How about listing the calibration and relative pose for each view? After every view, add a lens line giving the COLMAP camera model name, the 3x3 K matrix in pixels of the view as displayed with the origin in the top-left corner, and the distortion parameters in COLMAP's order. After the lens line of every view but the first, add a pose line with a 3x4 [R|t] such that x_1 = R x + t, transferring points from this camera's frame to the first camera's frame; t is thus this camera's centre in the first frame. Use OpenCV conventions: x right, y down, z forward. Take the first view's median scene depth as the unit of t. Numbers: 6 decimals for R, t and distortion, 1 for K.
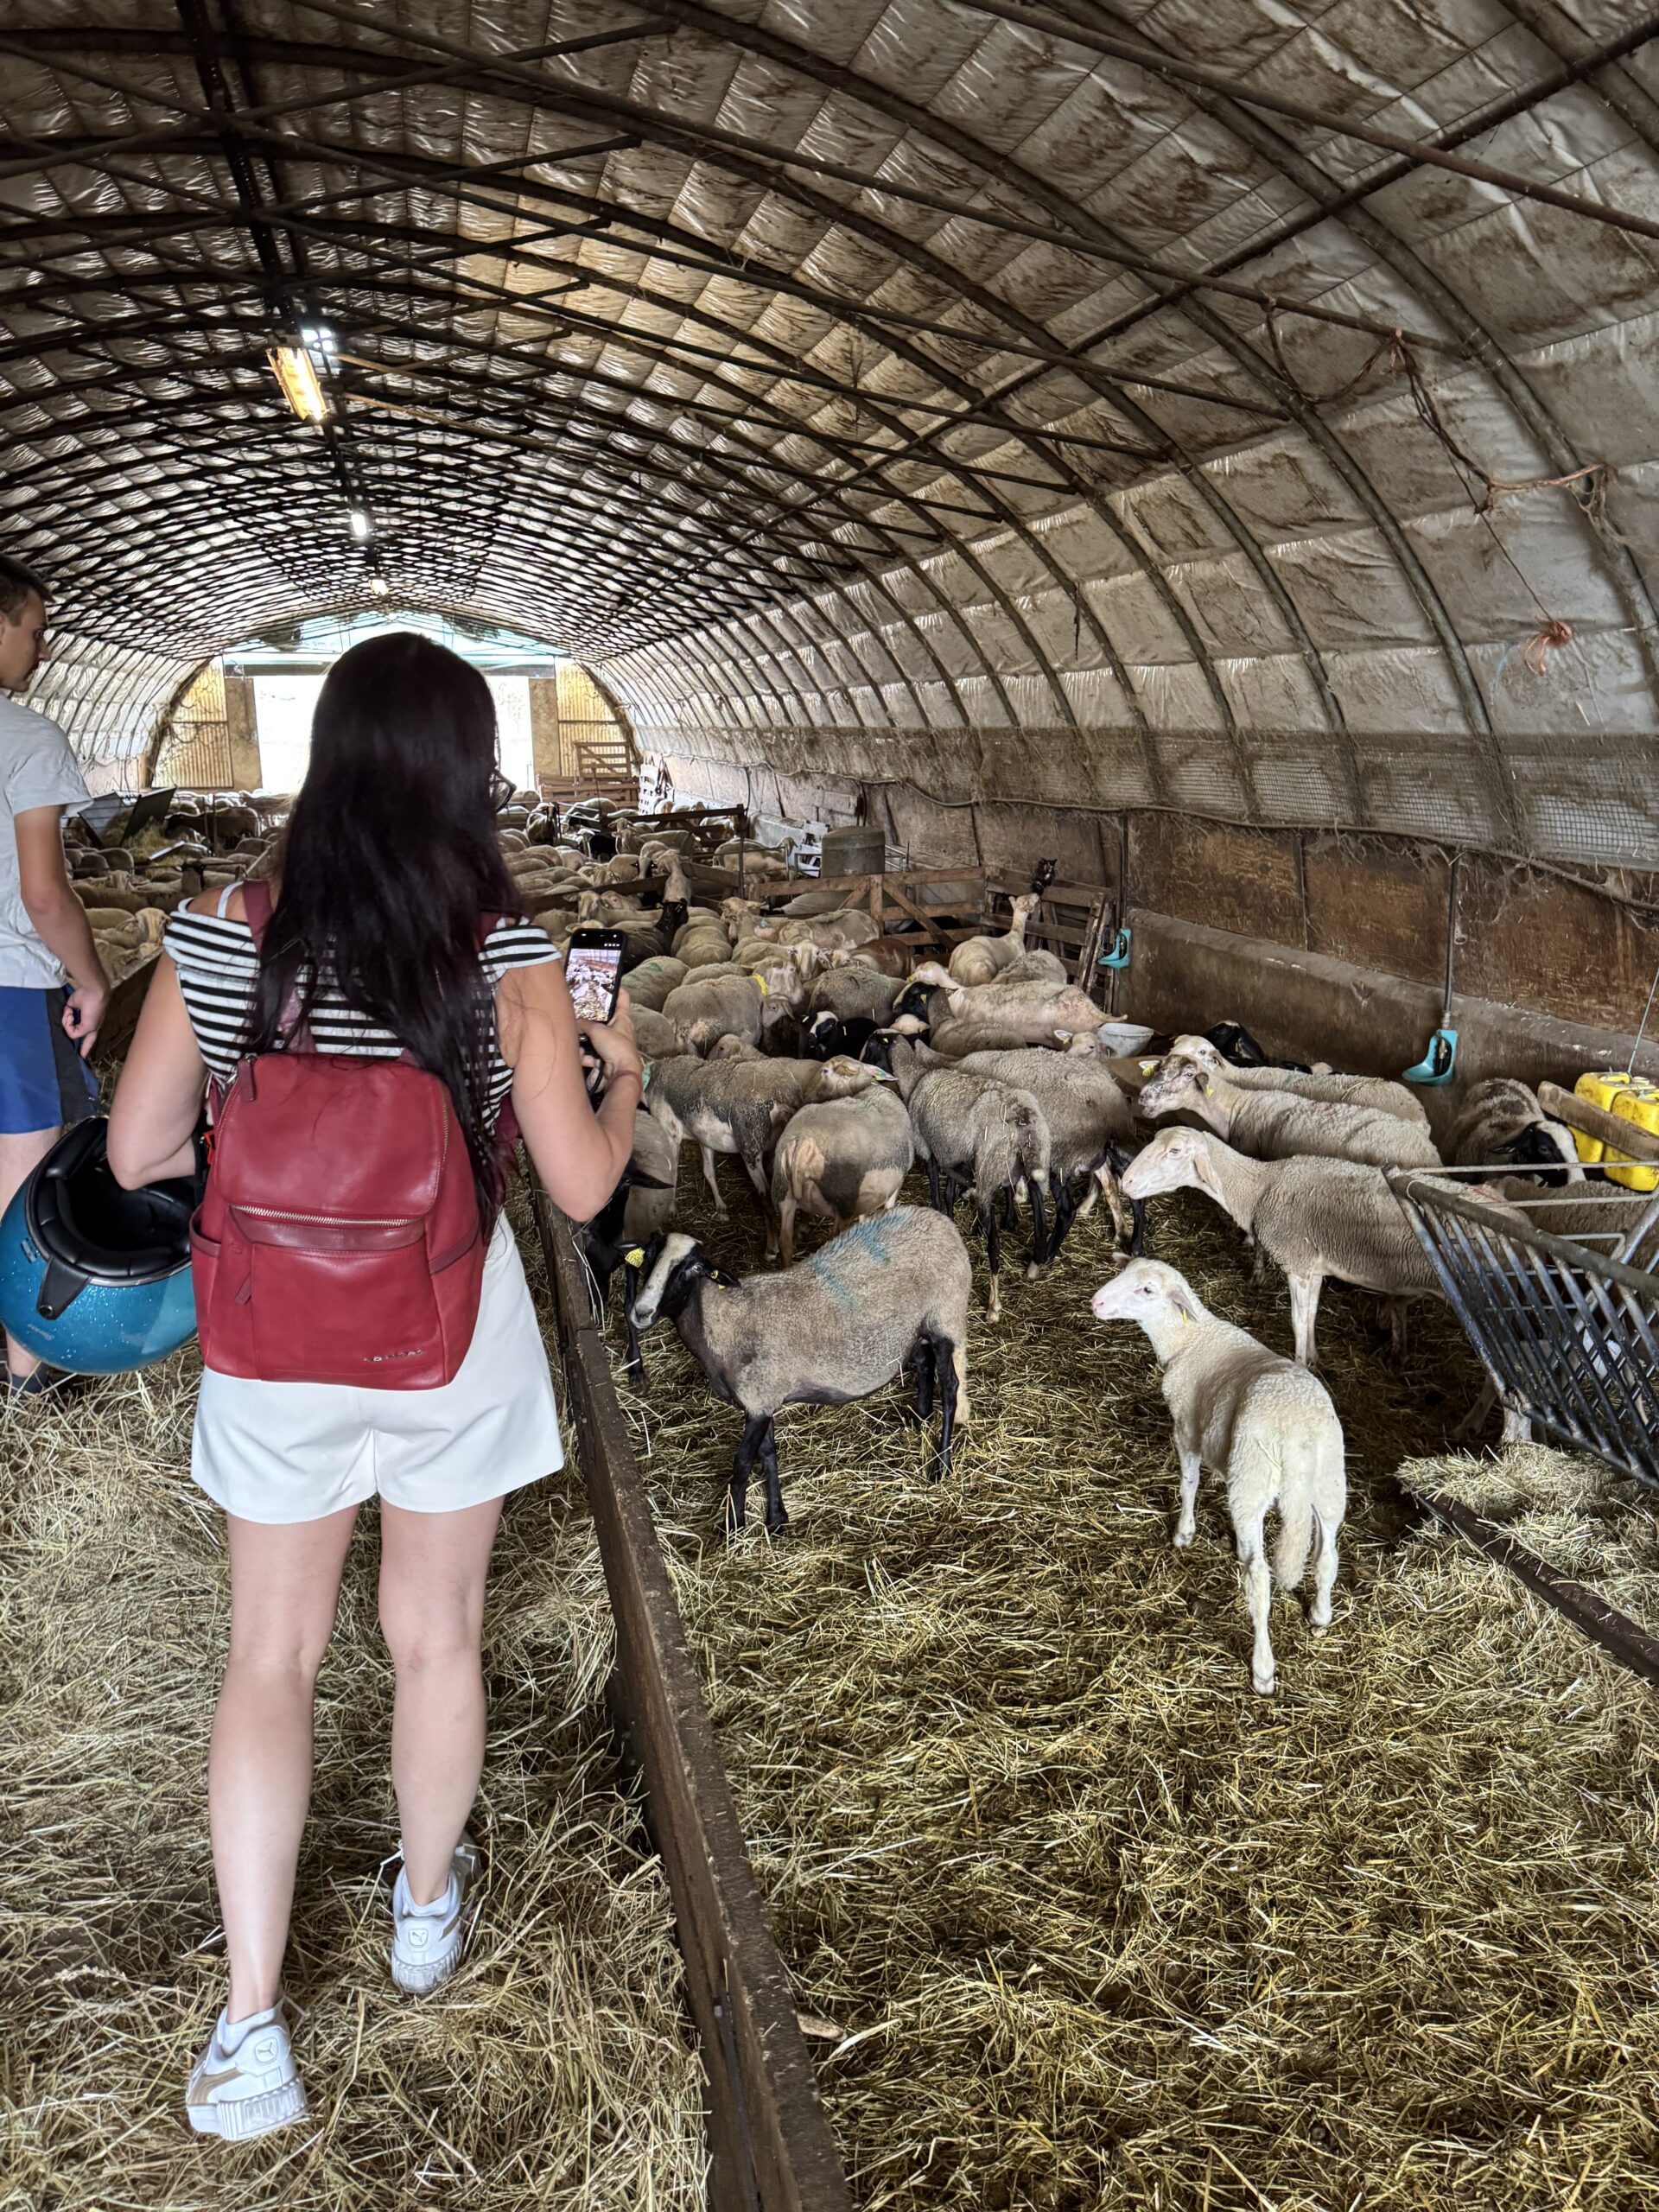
lens RADIAL K [[1566.0, 0, 829.5], [0, 1566.0, 1106.0], [0, 0, 1]] dist [0.002605, -0.178024]
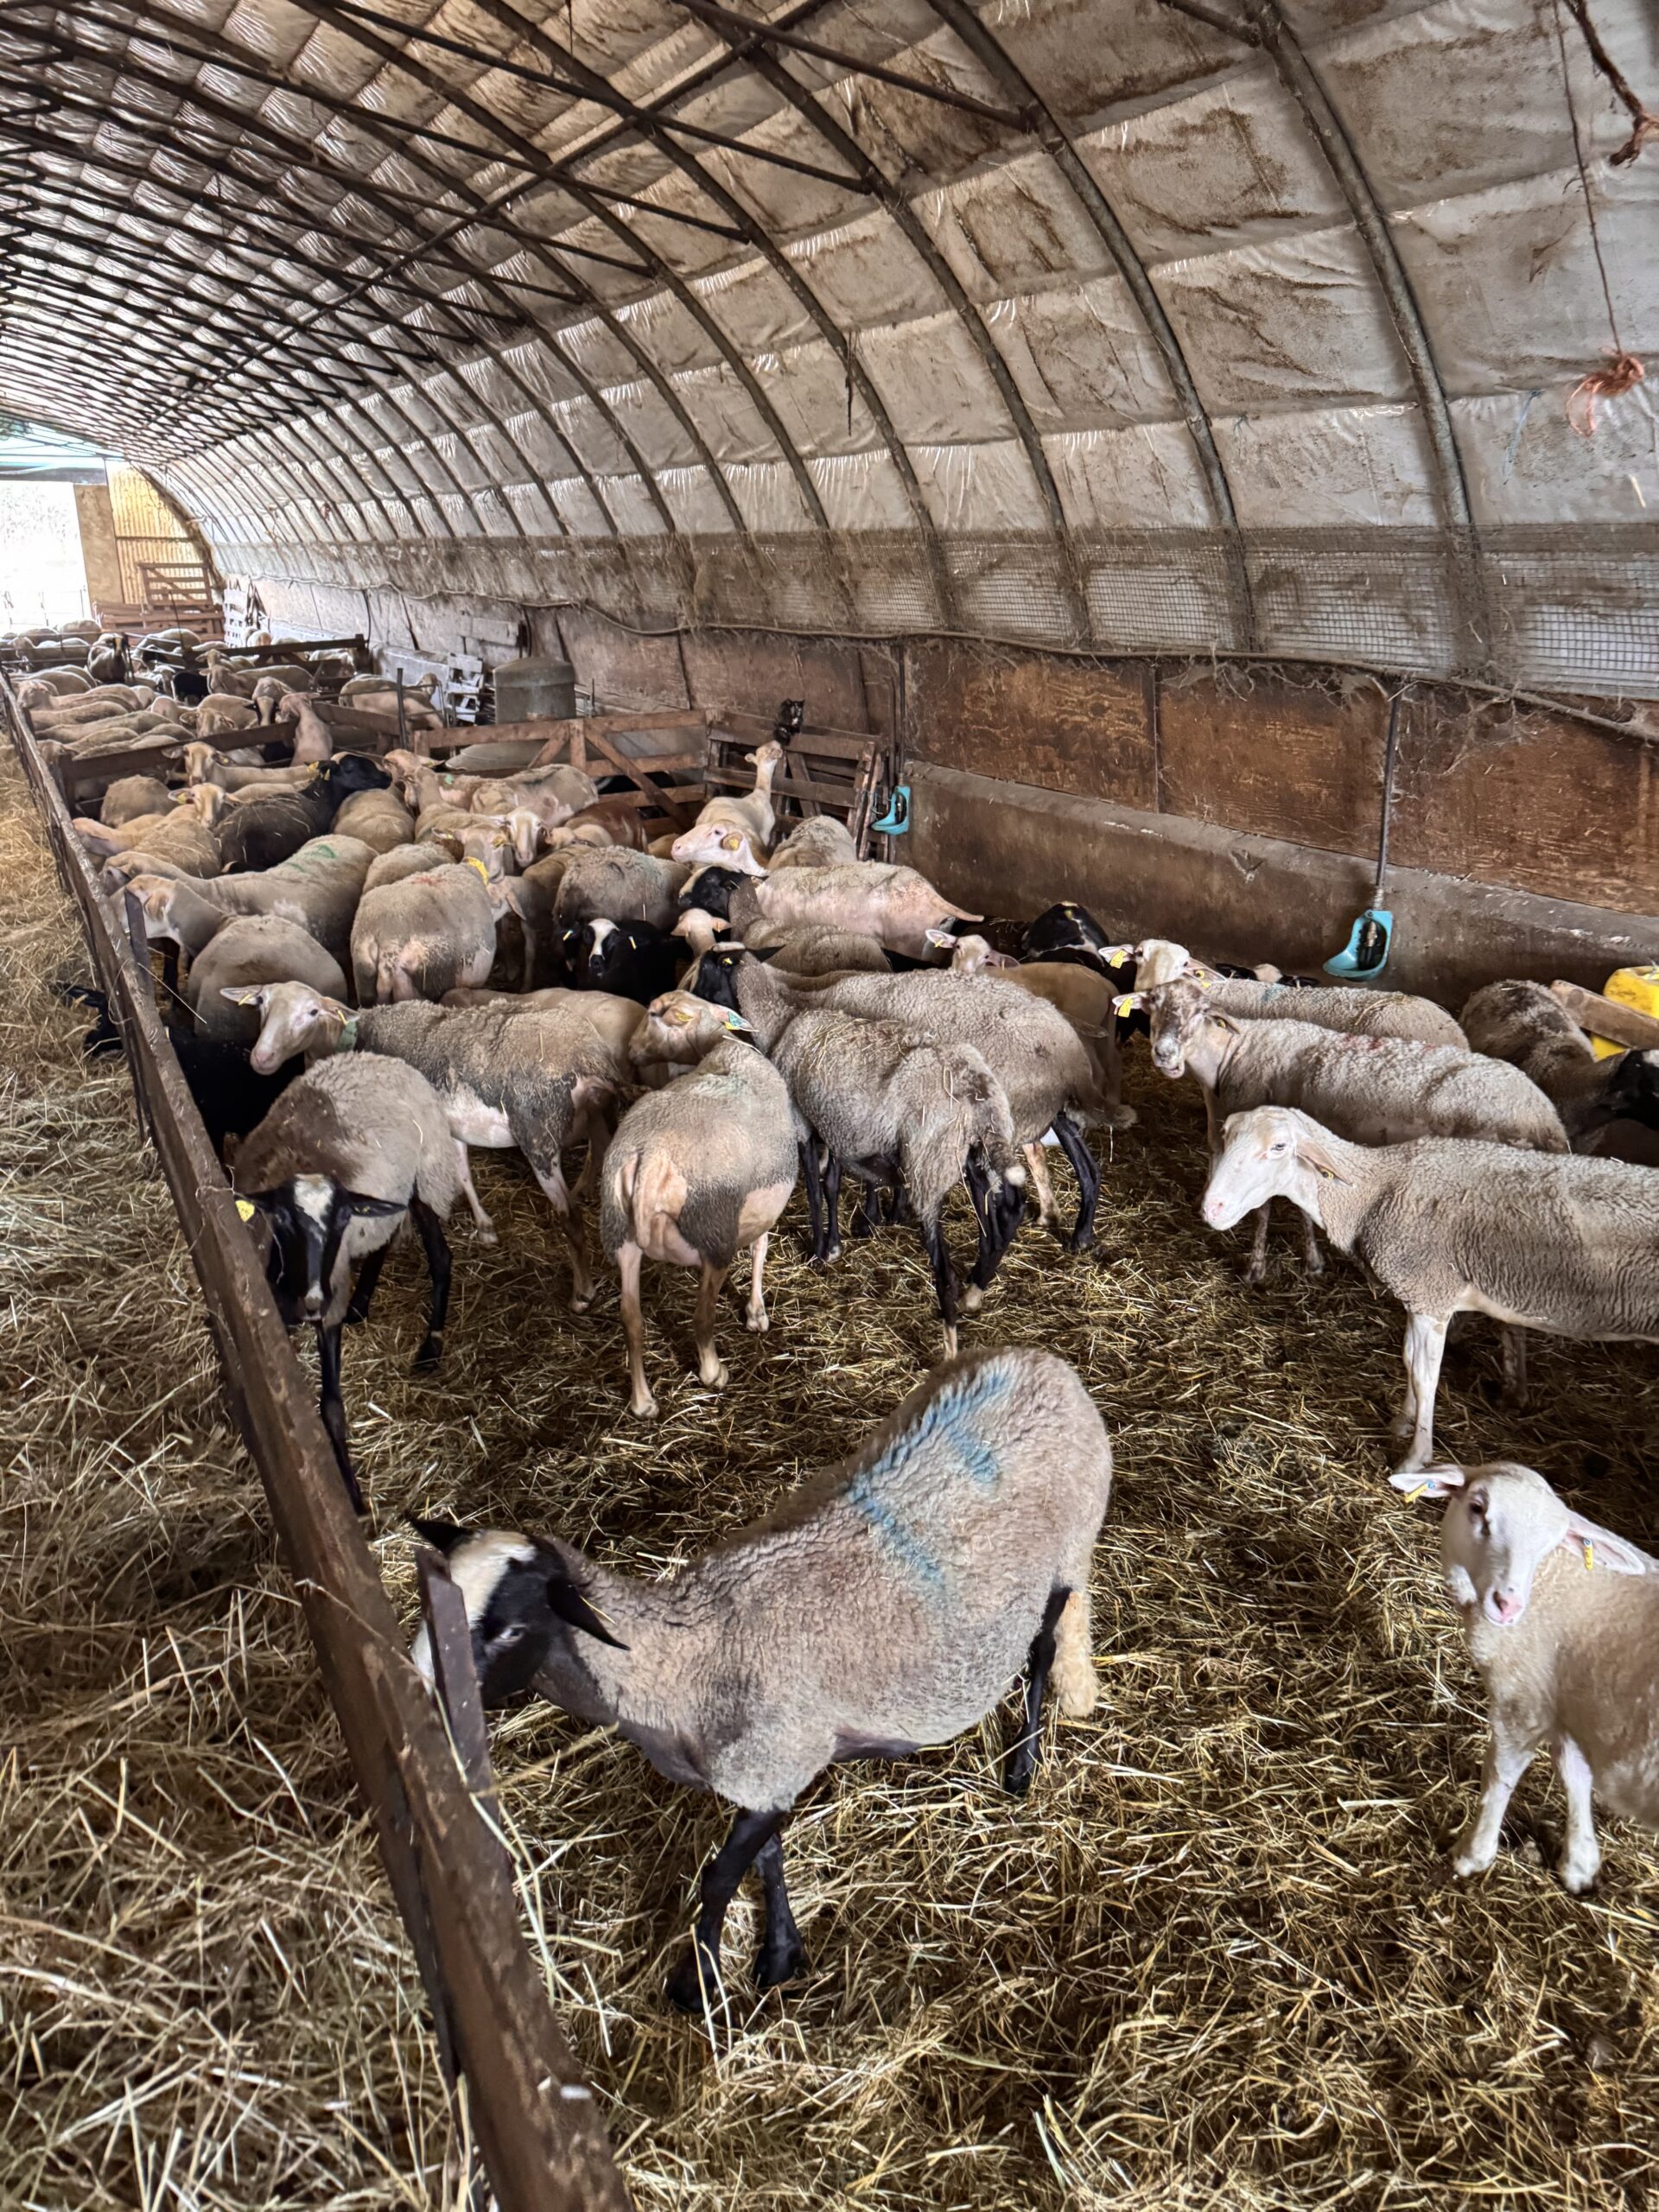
lens RADIAL K [[1554.0, 0, 845.8], [0, 1554.0, 1095.1], [0, 0, 1]] dist [-0.014366, -0.004139]
pose [[0.967138, -0.065330, 0.245715, -0.050270], [0.042353, 0.994318, 0.097667, -0.030860], [-0.250699, -0.084050, 0.964409, 0.206302]]
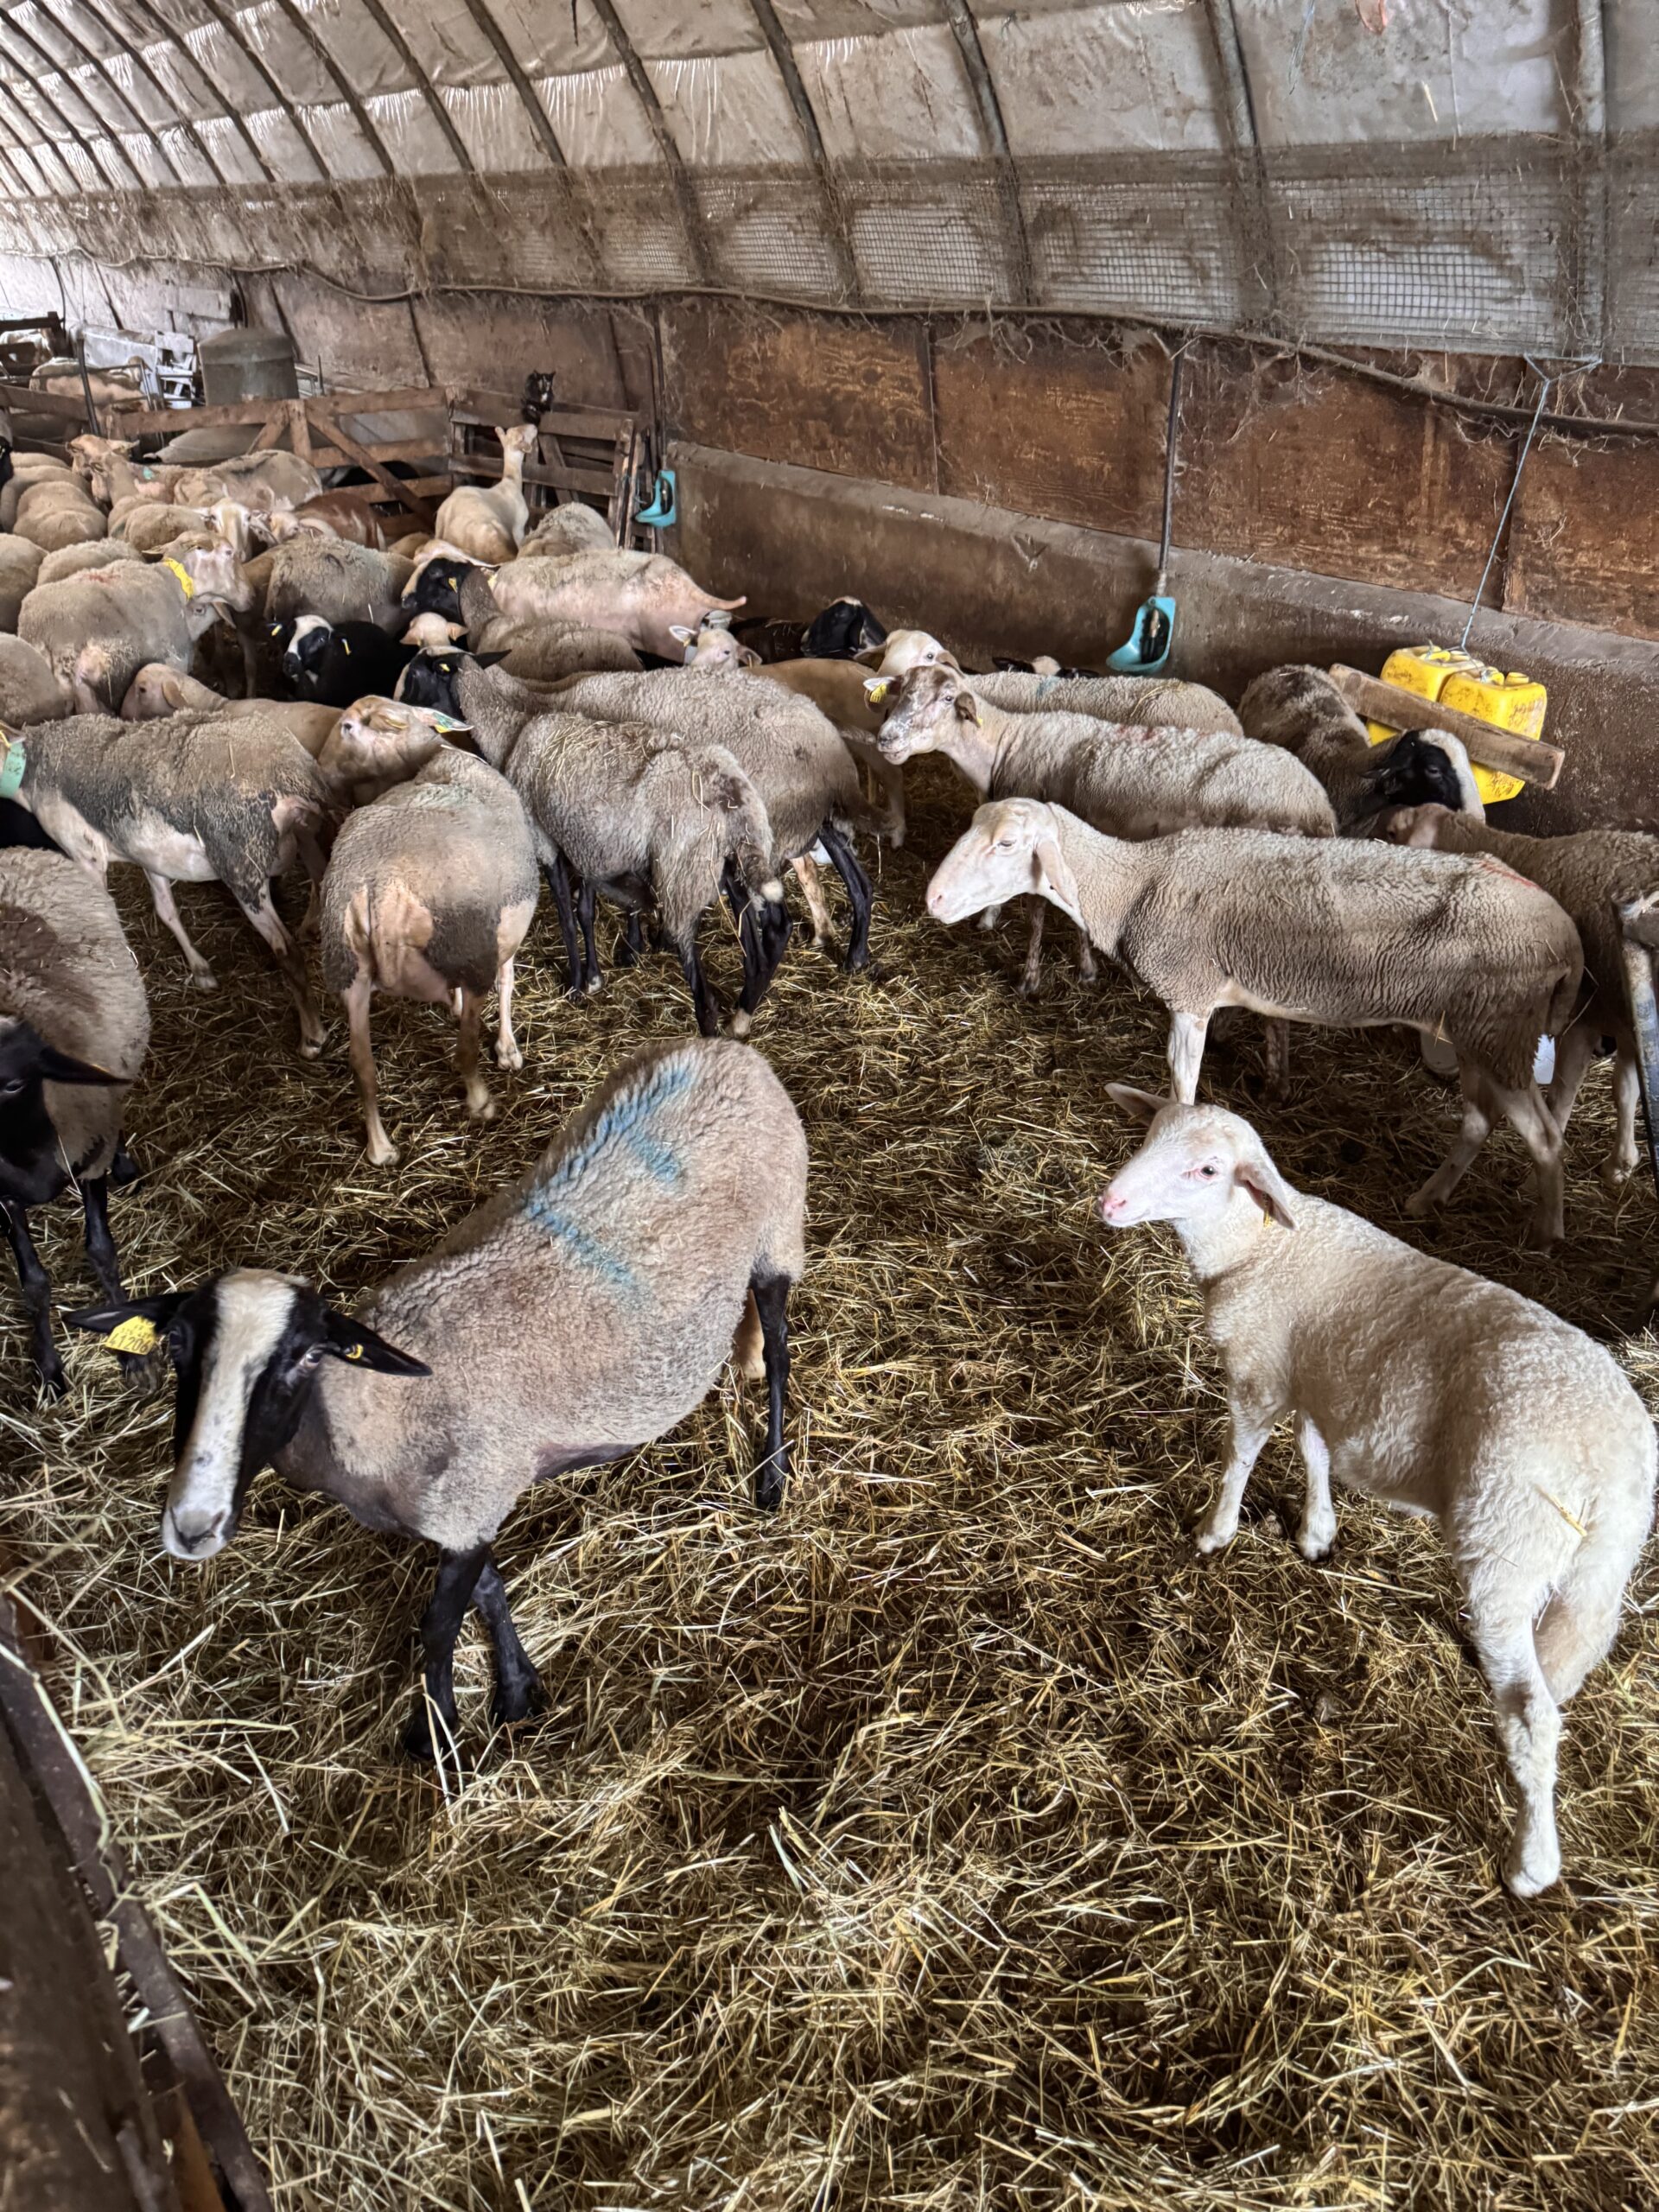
lens RADIAL K [[1547.1, 0, 858.2], [0, 1547.1, 1112.7], [0, 0, 1]] dist [0.010125, -0.023909]
pose [[0.926028, -0.162998, 0.340446, -0.029160], [0.065057, 0.957378, 0.281415, -0.020982], [-0.371805, -0.238450, 0.897164, 0.221732]]
